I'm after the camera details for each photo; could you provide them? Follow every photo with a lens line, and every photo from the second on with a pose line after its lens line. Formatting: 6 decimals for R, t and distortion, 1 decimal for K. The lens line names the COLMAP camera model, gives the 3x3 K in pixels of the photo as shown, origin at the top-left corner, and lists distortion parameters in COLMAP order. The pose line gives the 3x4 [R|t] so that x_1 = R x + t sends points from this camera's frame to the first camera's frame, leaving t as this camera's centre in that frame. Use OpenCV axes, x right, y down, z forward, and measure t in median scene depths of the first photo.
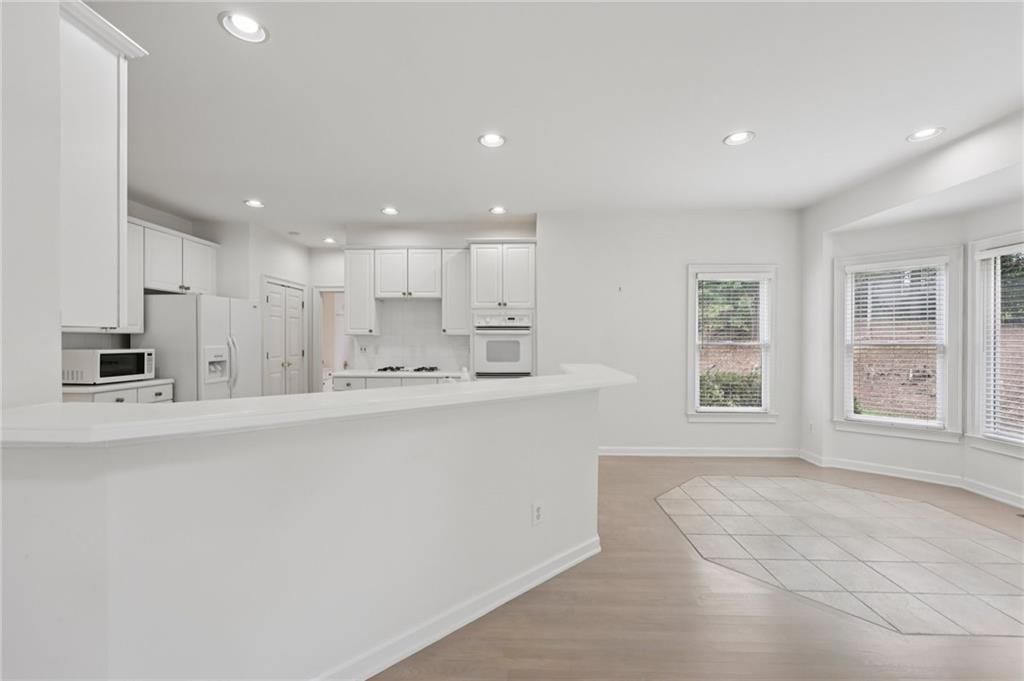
lens RADIAL K [[418.5, 0, 508.4], [0, 418.5, 341.4], [0, 0, 1]] dist [0.002787, 0.000109]
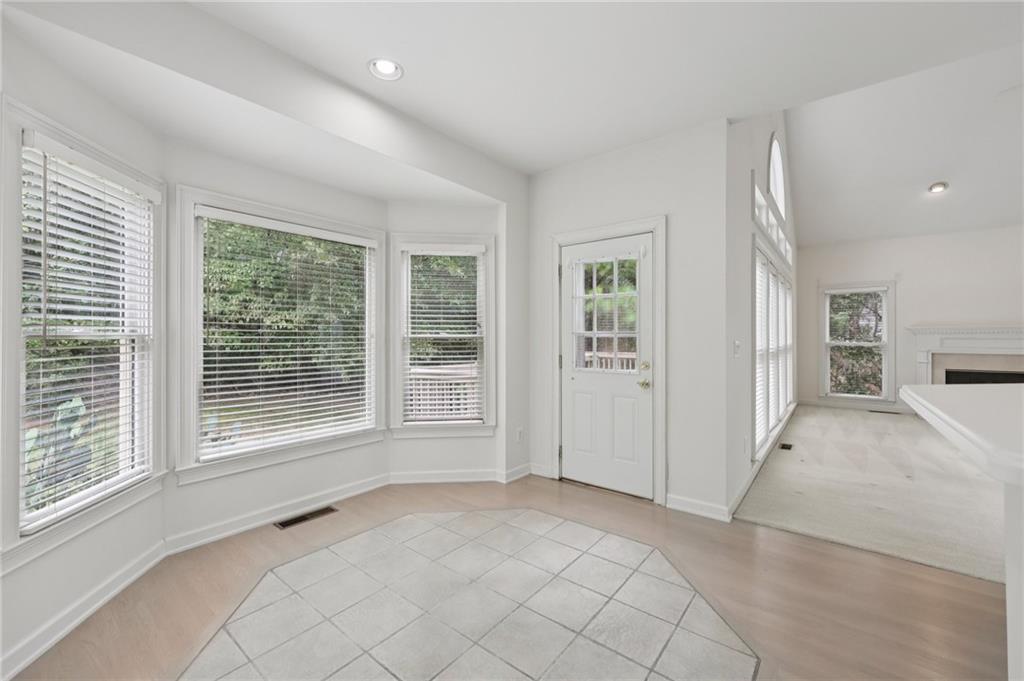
lens RADIAL K [[418.5, 0, 509.6], [0, 418.5, 338.3], [0, 0, 1]] dist [0.002787, 0.000109]
pose [[-0.797959, 0.000638, 0.602711, 0.196595], [0.006645, 0.999948, 0.007739, 0.006915], [-0.602675, 0.010181, -0.797922, 0.898664]]
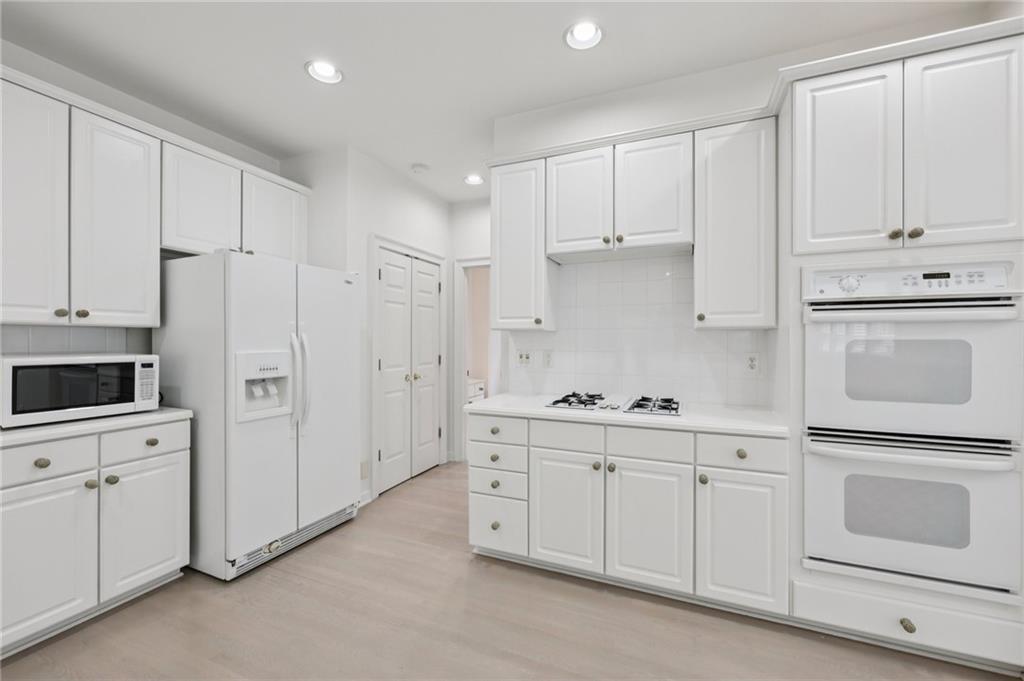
lens RADIAL K [[418.5, 0, 510.9], [0, 418.5, 345.9], [0, 0, 1]] dist [0.002787, 0.000109]
pose [[0.931880, 0.004716, -0.362737, -0.190244], [-0.002286, 0.999972, 0.007129, 0.000990], [0.362761, -0.005814, 0.931864, 0.558641]]
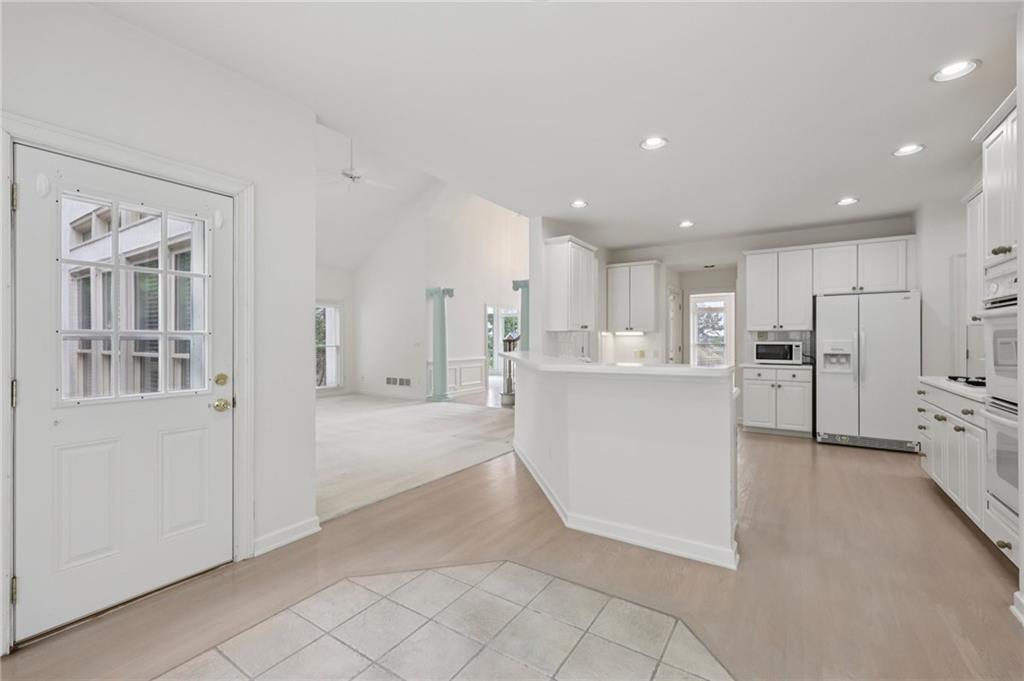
lens RADIAL K [[418.5, 0, 508.1], [0, 418.5, 340.3], [0, 0, 1]] dist [0.002787, 0.000109]
pose [[-0.529895, 0.000657, -0.848063, 0.651535], [-0.003959, 0.999987, 0.003248, 0.009706], [0.848054, 0.005078, -0.529885, 0.771430]]
